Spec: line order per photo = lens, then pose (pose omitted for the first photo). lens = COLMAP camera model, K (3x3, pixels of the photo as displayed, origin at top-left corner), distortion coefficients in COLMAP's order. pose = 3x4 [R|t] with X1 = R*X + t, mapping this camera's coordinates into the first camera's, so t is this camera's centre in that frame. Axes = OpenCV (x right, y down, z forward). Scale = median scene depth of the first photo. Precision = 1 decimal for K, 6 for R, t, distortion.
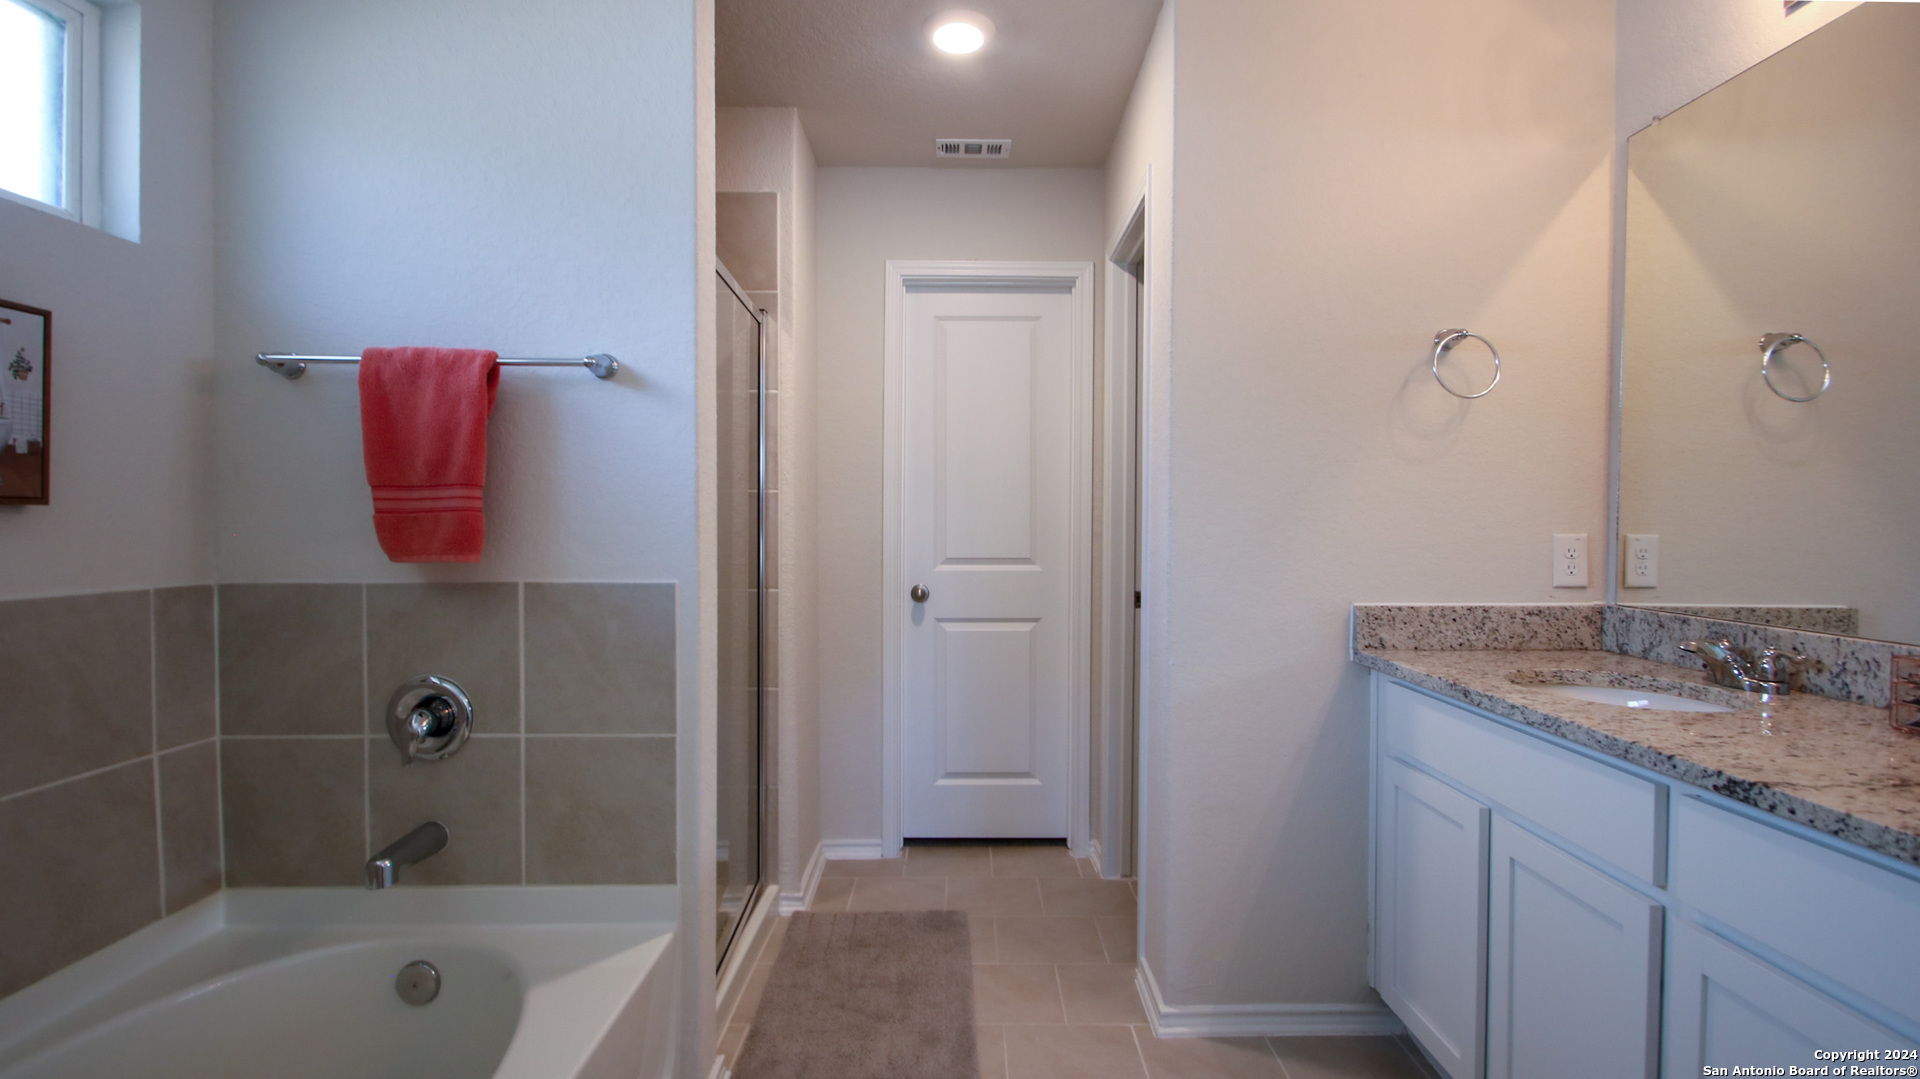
lens RADIAL K [[878.0, 0, 960.0], [0, 878.0, 539.5], [0, 0, 1]] dist [0.000025, -0.000040]
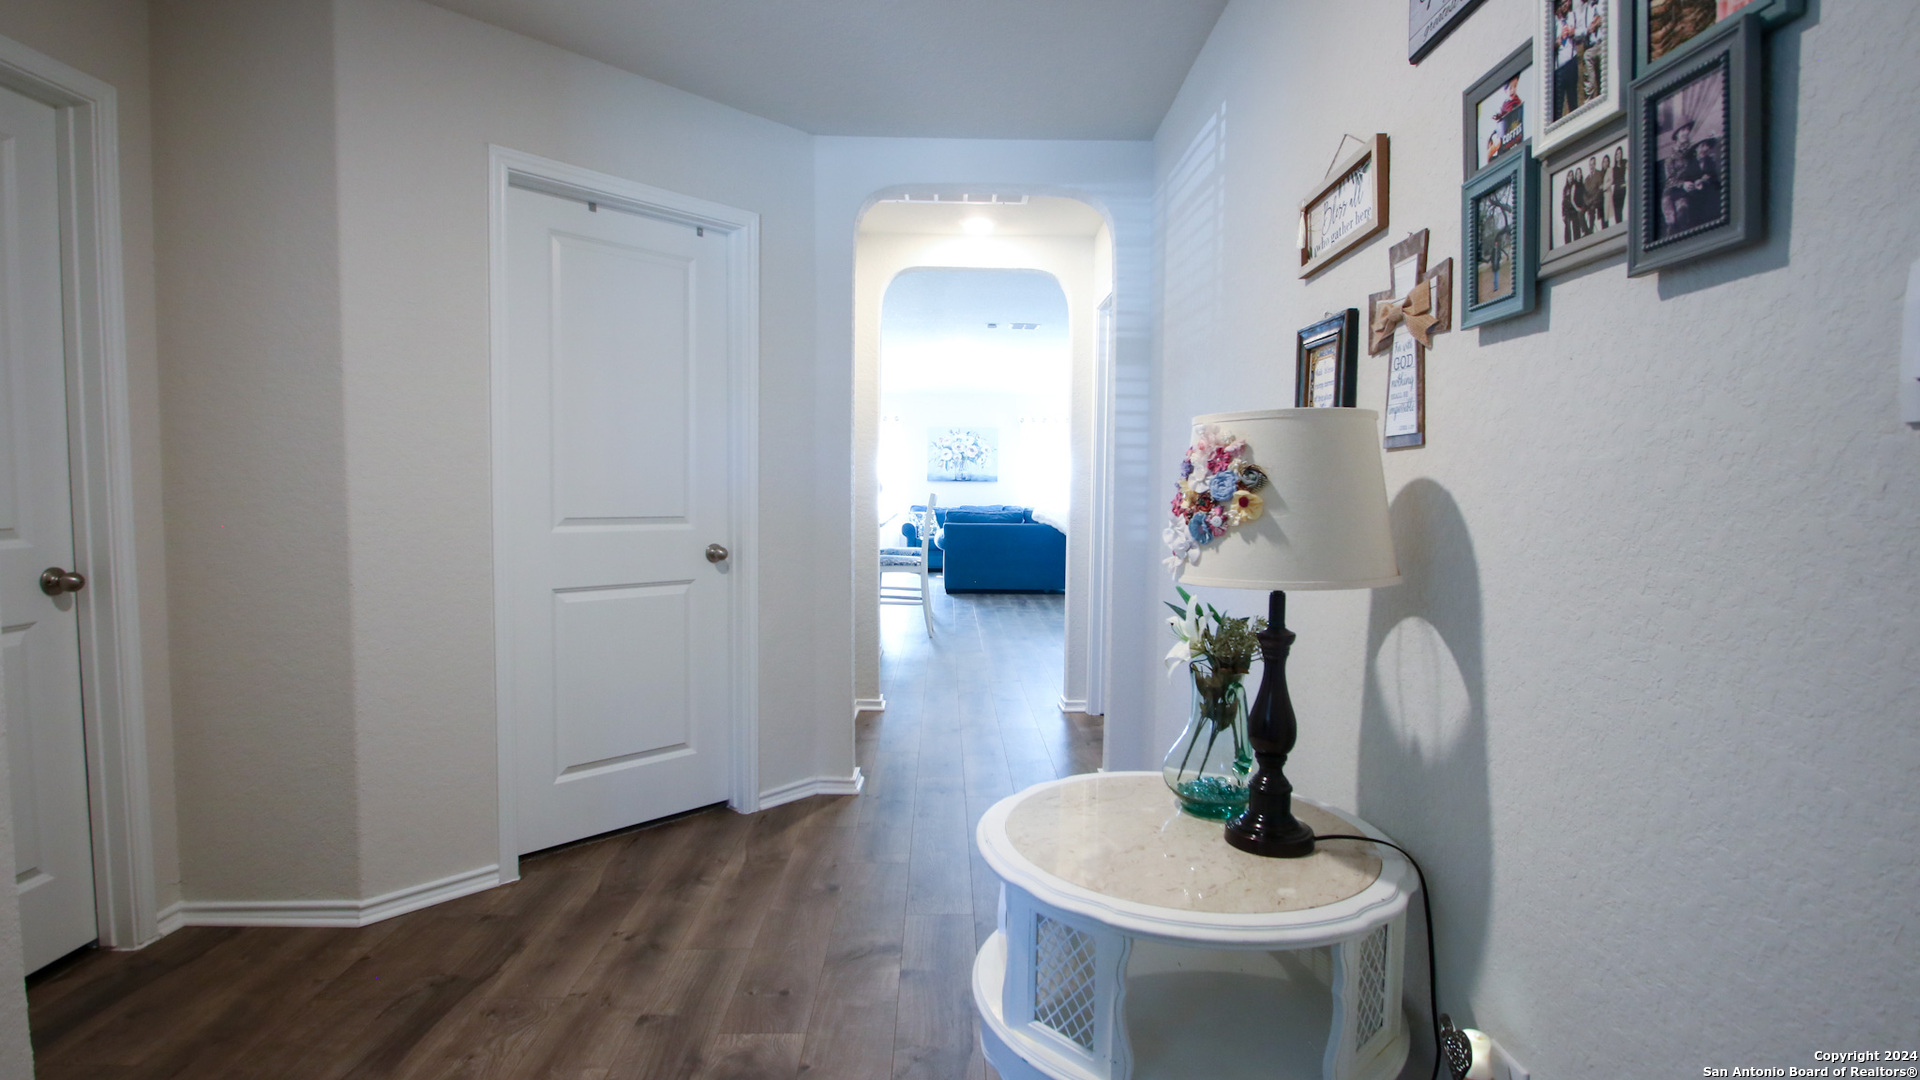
lens RADIAL K [[878.0, 0, 960.0], [0, 878.0, 540.0], [0, 0, 1]] dist [0.000025, -0.000040]
pose [[0.712633, -0.041192, 0.700326, -0.351799], [0.007222, 0.998653, 0.051389, 0.001382], [-0.701500, -0.031563, 0.711971, 0.126034]]
